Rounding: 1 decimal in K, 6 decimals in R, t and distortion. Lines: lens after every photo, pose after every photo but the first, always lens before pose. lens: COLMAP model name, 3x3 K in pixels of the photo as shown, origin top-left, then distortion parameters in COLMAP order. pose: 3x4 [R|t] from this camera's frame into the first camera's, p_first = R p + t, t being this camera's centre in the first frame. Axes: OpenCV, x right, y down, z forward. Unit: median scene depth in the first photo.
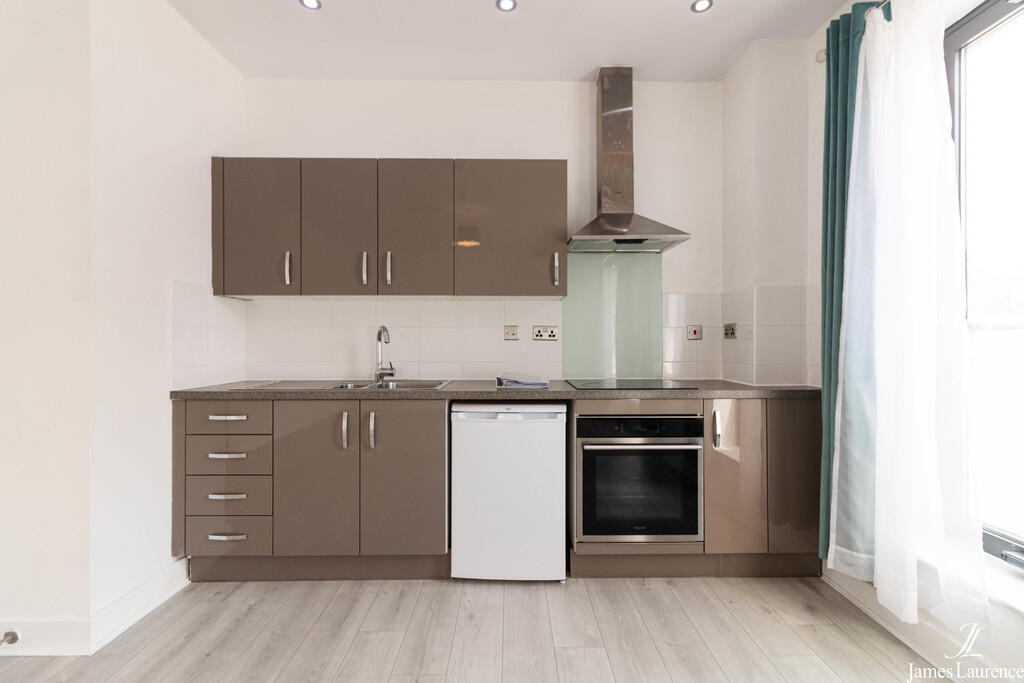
lens RADIAL K [[477.9, 0, 518.7], [0, 477.9, 339.0], [0, 0, 1]] dist [0.003667, 0.002056]
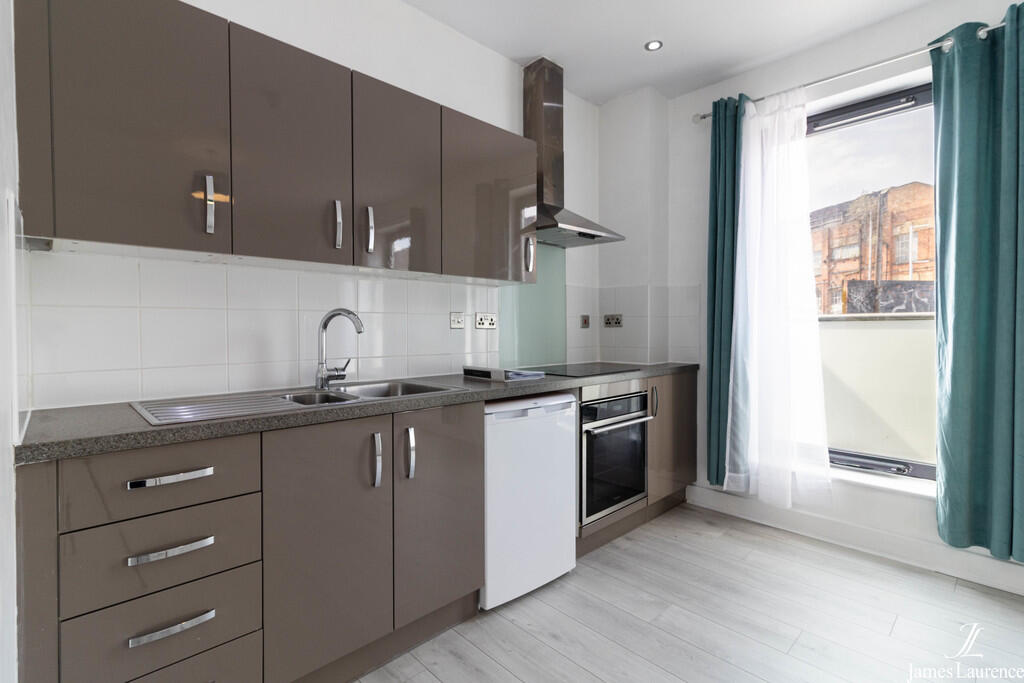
lens RADIAL K [[477.9, 0, 516.2], [0, 477.9, 336.0], [0, 0, 1]] dist [0.003667, 0.002056]
pose [[0.729360, -0.012759, 0.684012, -0.670166], [0.001768, 0.999858, 0.016764, 0.001393], [-0.684128, -0.011018, 0.729279, 0.354685]]
